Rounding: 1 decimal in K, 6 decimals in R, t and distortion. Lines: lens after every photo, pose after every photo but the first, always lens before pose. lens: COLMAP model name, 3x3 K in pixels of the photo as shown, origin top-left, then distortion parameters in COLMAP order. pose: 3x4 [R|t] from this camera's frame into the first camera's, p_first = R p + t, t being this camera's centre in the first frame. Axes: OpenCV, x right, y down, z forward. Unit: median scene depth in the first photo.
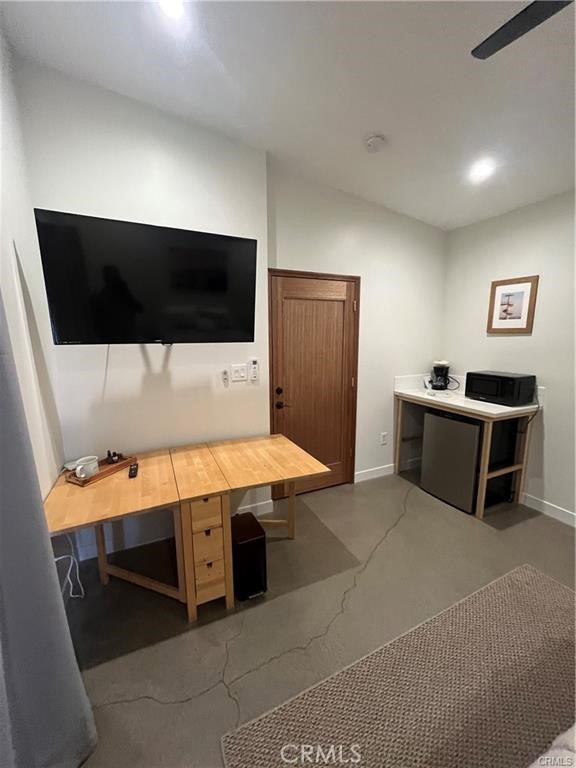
lens RADIAL K [[308.6, 0, 287.3], [0, 308.6, 384.7], [0, 0, 1]] dist [-0.001653, -0.000544]
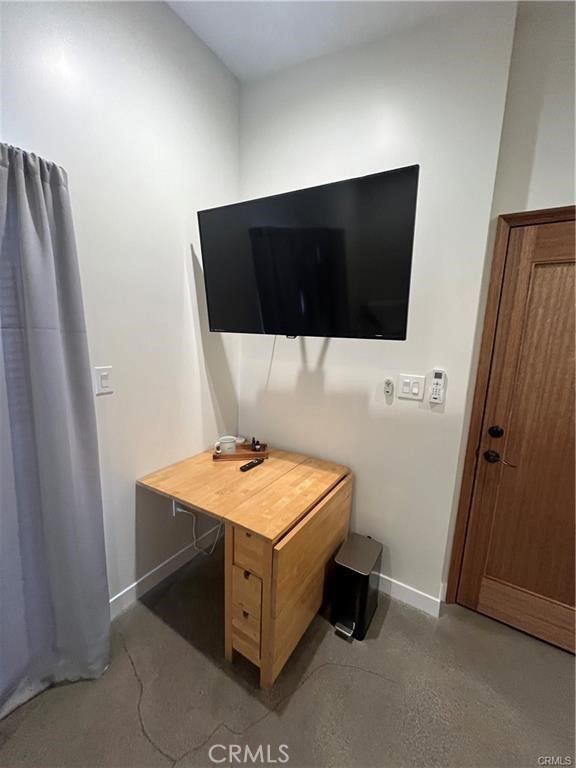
lens RADIAL K [[308.6, 0, 287.3], [0, 308.6, 384.7], [0, 0, 1]] dist [-0.001653, -0.000544]
pose [[0.540961, 0.167267, -0.824247, 0.279674], [-0.170598, 0.981474, 0.087208, -0.063342], [0.823564, 0.093439, 0.559475, 0.458584]]
